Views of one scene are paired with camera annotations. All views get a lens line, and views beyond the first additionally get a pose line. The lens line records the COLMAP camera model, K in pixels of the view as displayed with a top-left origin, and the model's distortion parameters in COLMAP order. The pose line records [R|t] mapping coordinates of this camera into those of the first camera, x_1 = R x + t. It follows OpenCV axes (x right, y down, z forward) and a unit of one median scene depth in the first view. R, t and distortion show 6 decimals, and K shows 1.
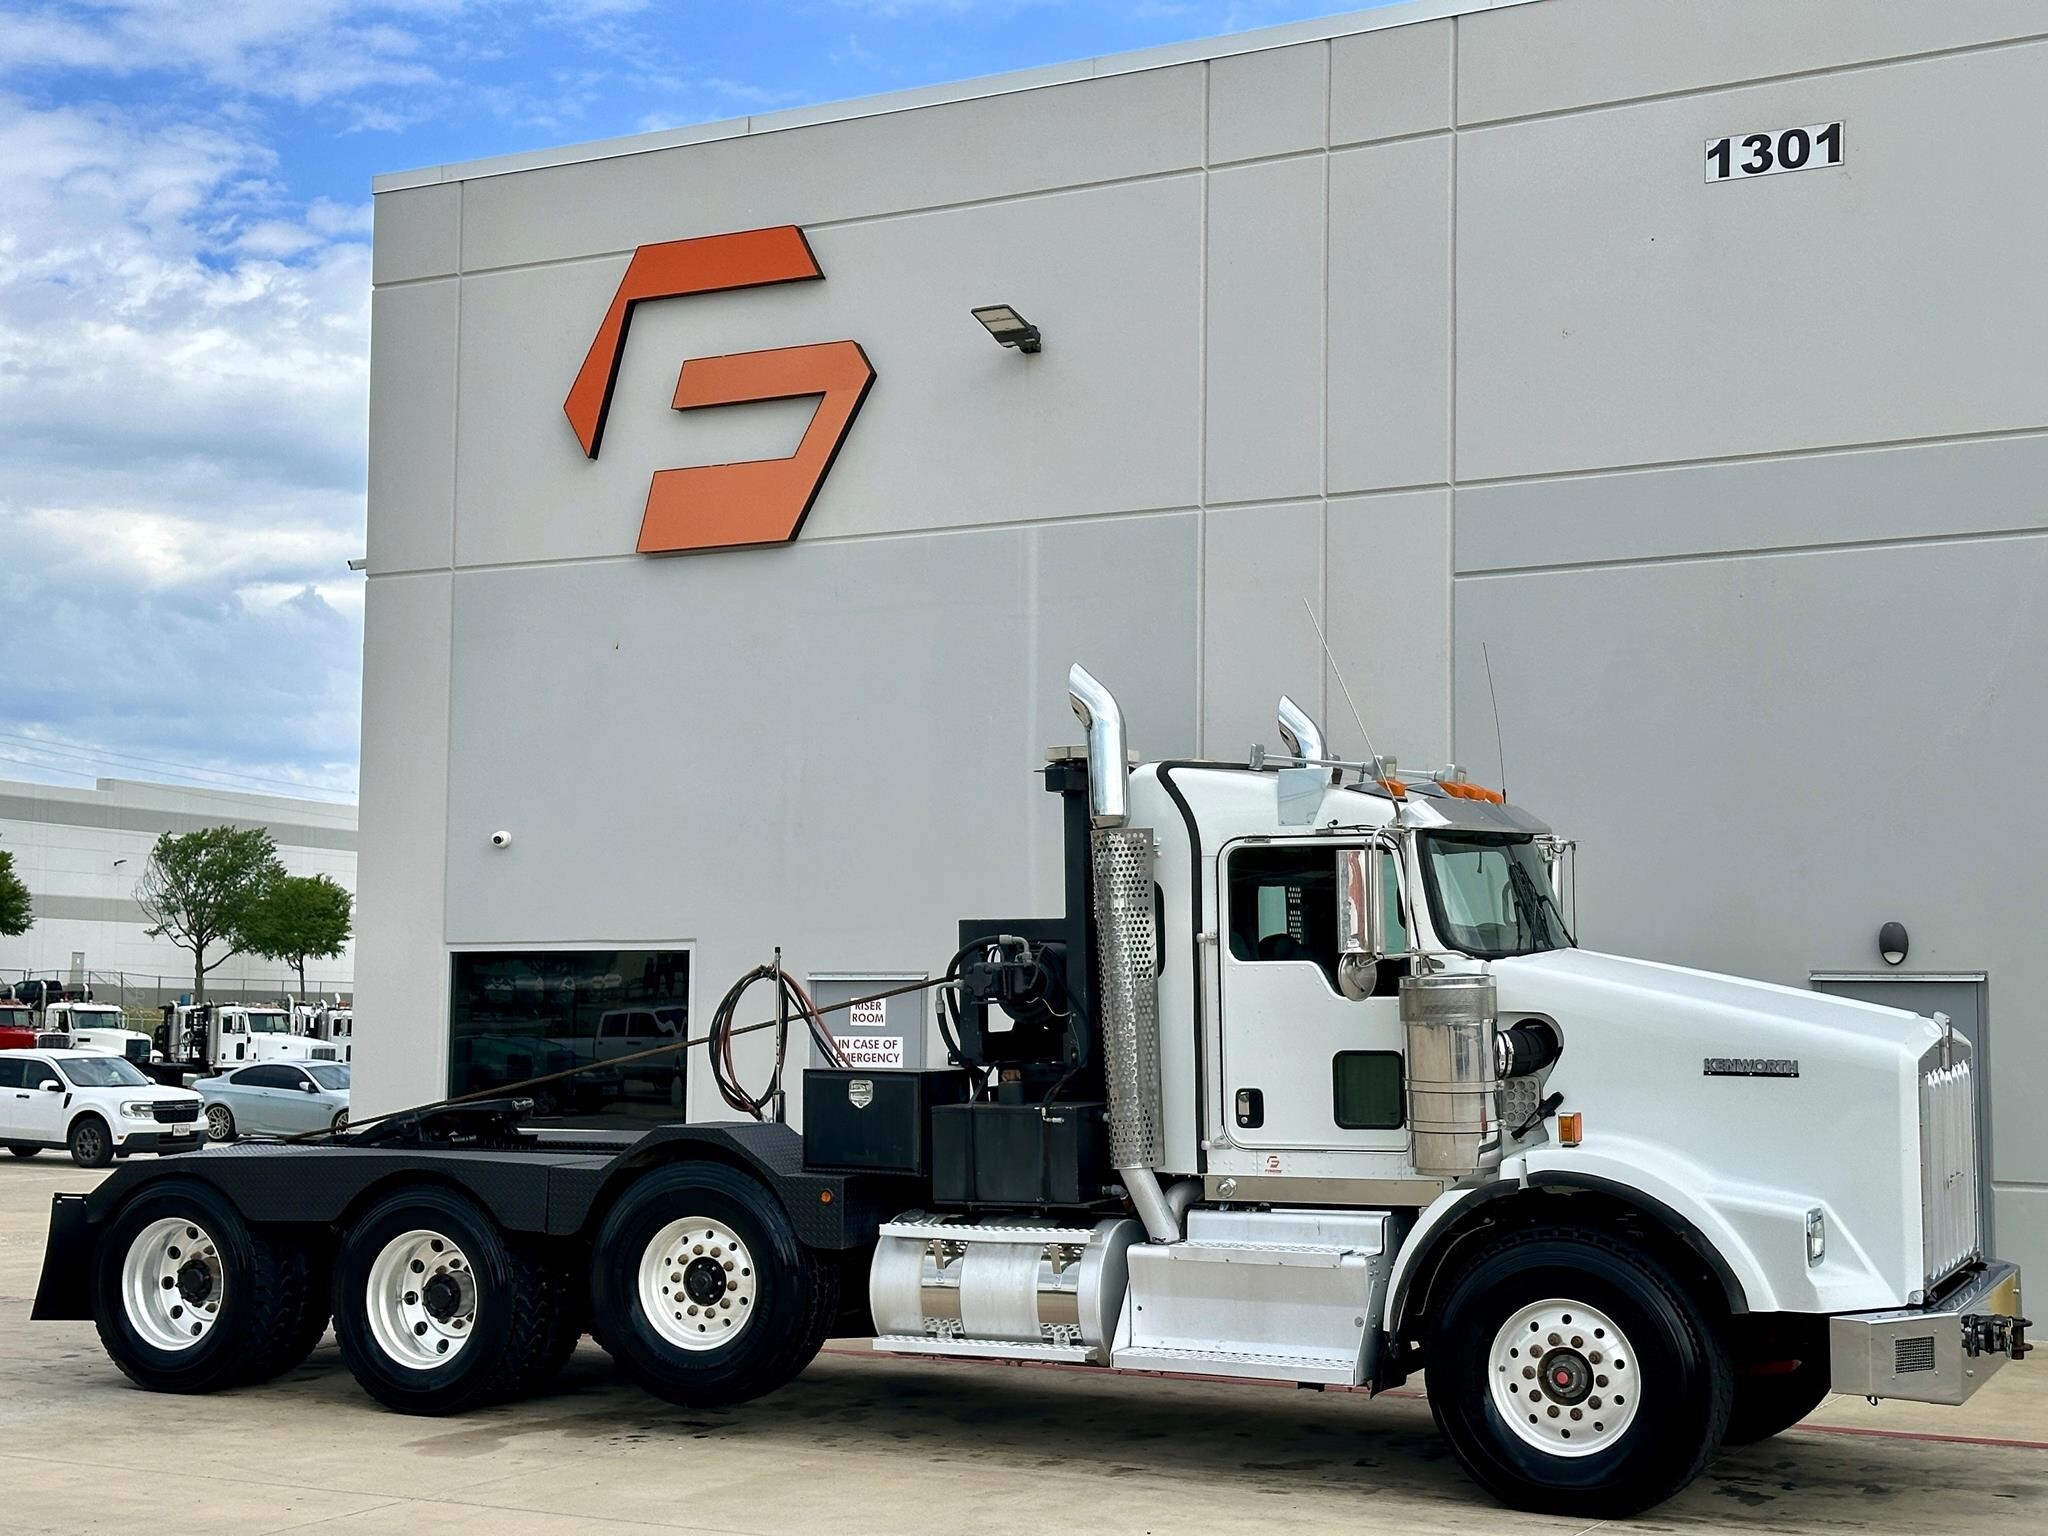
lens RADIAL K [[2826.5, 0, 1024.0], [0, 2826.5, 768.0], [0, 0, 1]] dist [0.211236, -0.461117]
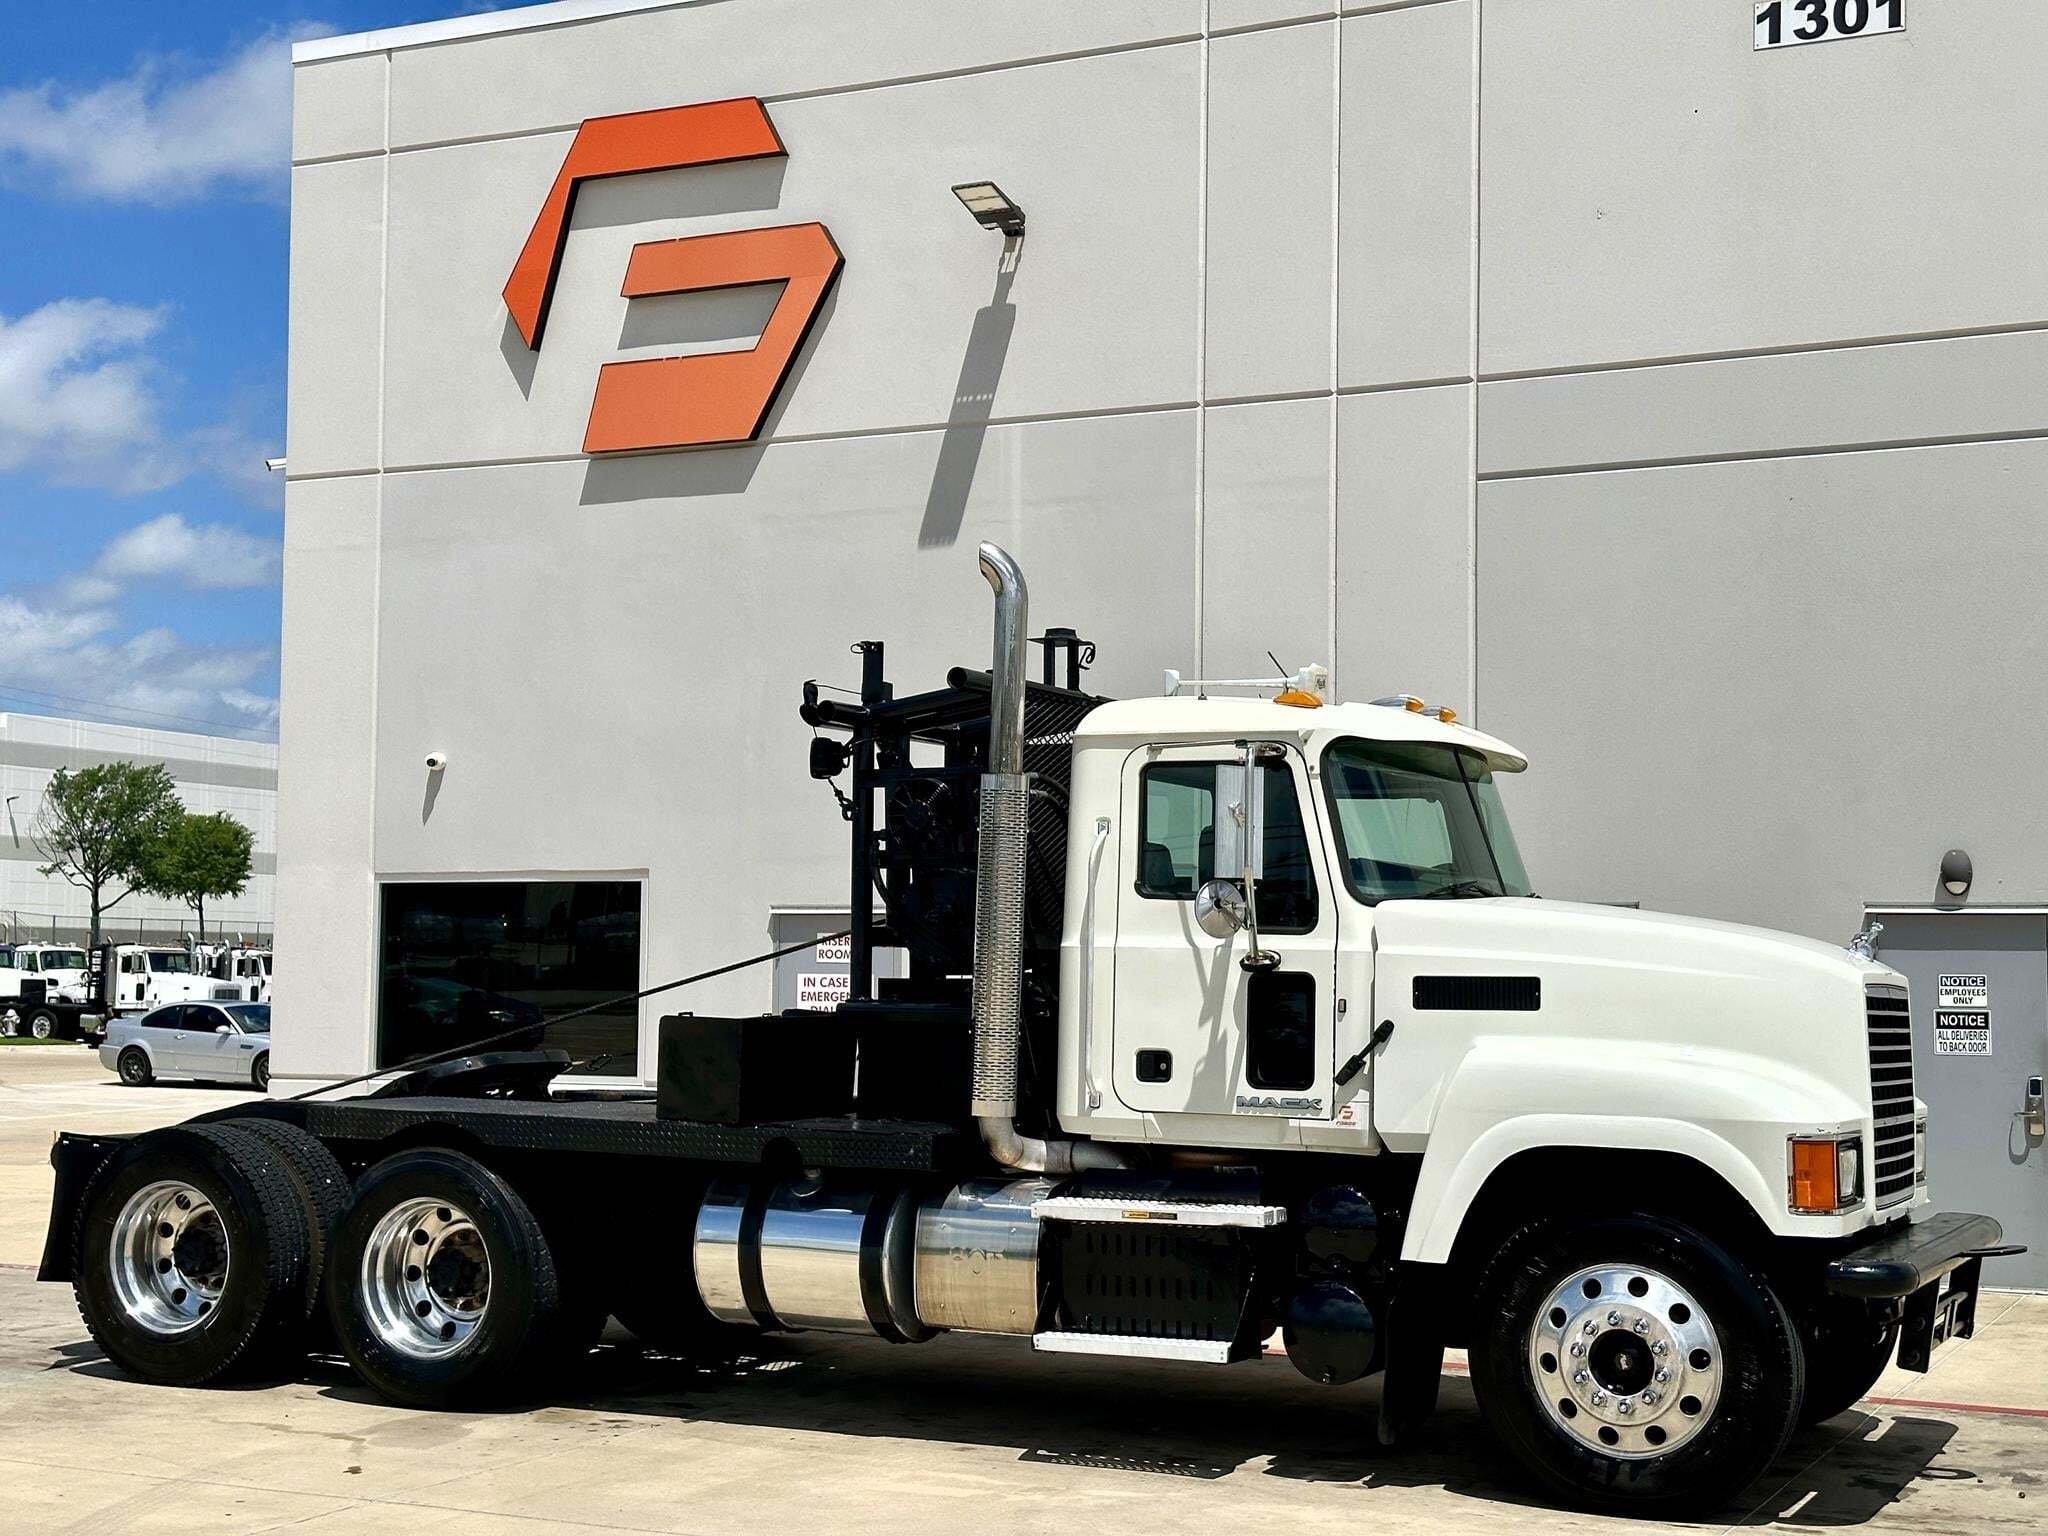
lens RADIAL K [[2826.5, 0, 1024.0], [0, 2826.5, 768.0], [0, 0, 1]] dist [0.211236, -0.461117]
pose [[0.999442, 0.002827, 0.033280, -0.023733], [-0.003505, 0.999787, 0.020337, 0.007801], [-0.033215, -0.020442, 0.999239, 0.067971]]
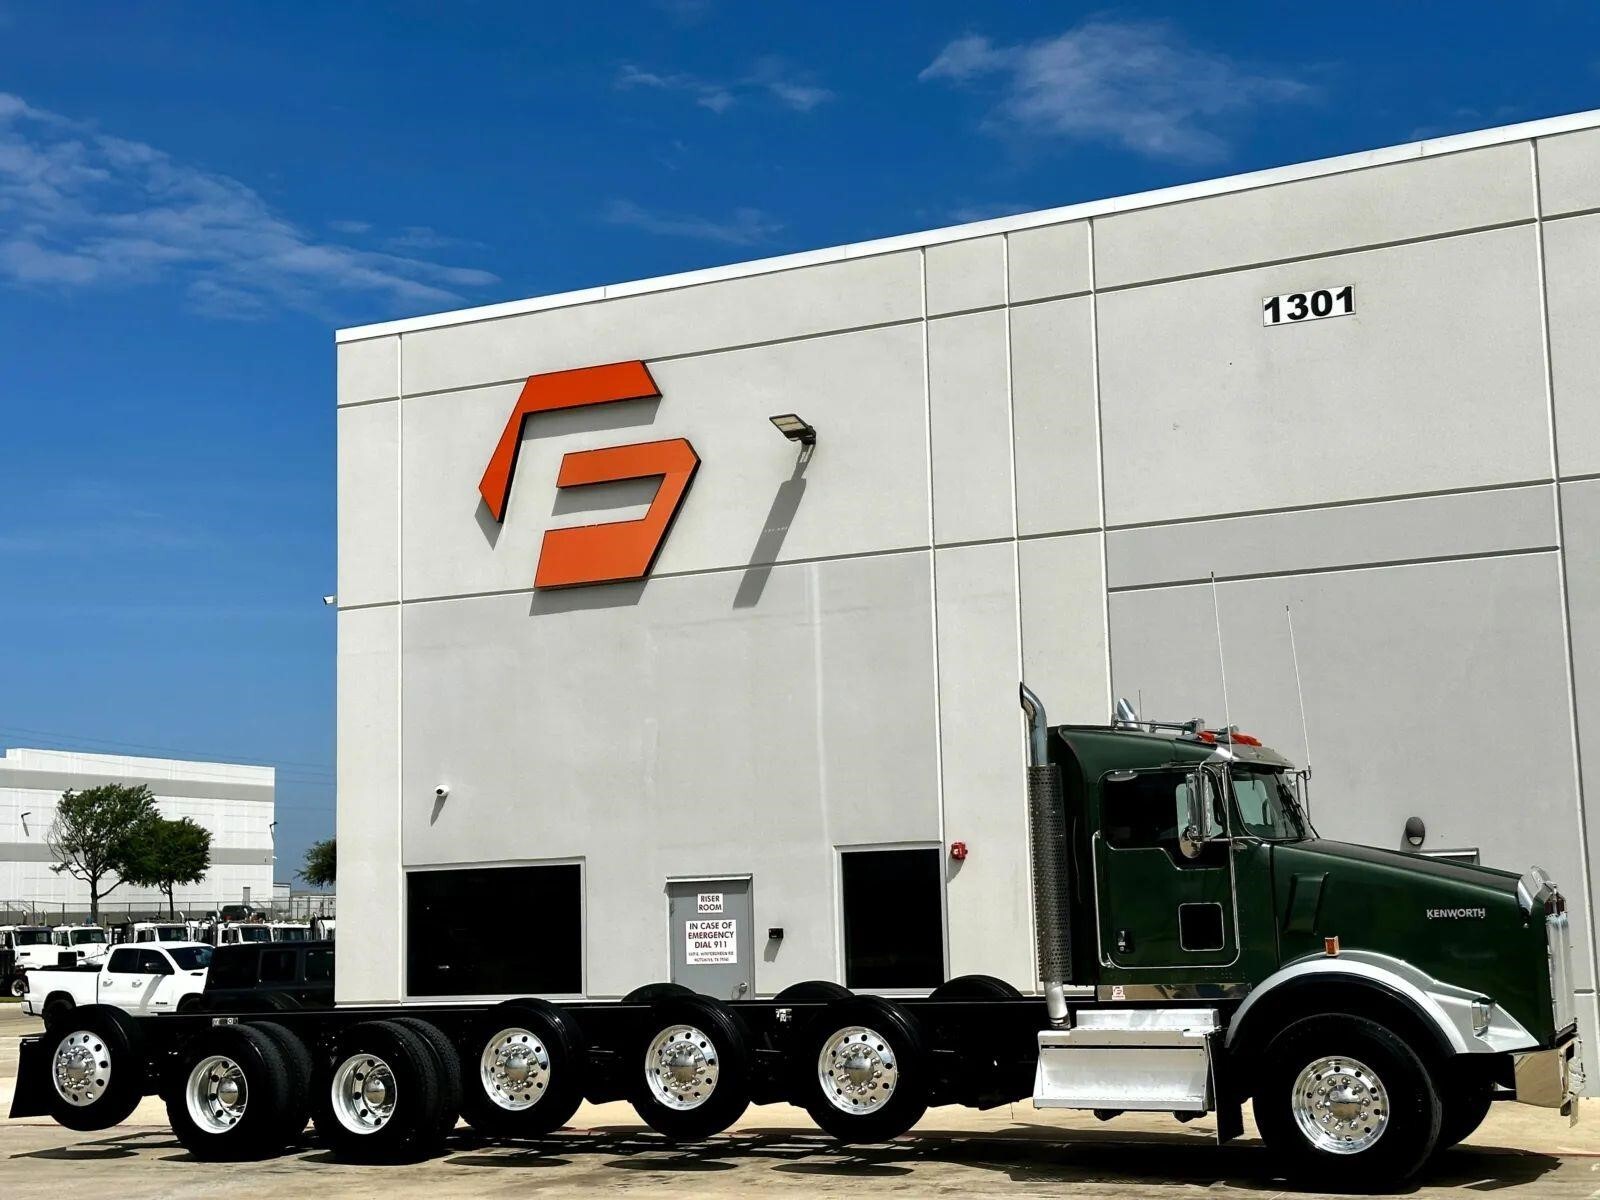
lens RADIAL K [[2208.2, 0, 800.0], [0, 2208.2, 600.0], [0, 0, 1]] dist [0.211236, -0.461117]
pose [[0.998716, -0.031090, 0.040006, -0.048438], [0.033066, 0.998216, -0.049715, -0.009539], [-0.038389, 0.050974, 0.997962, -0.127074]]
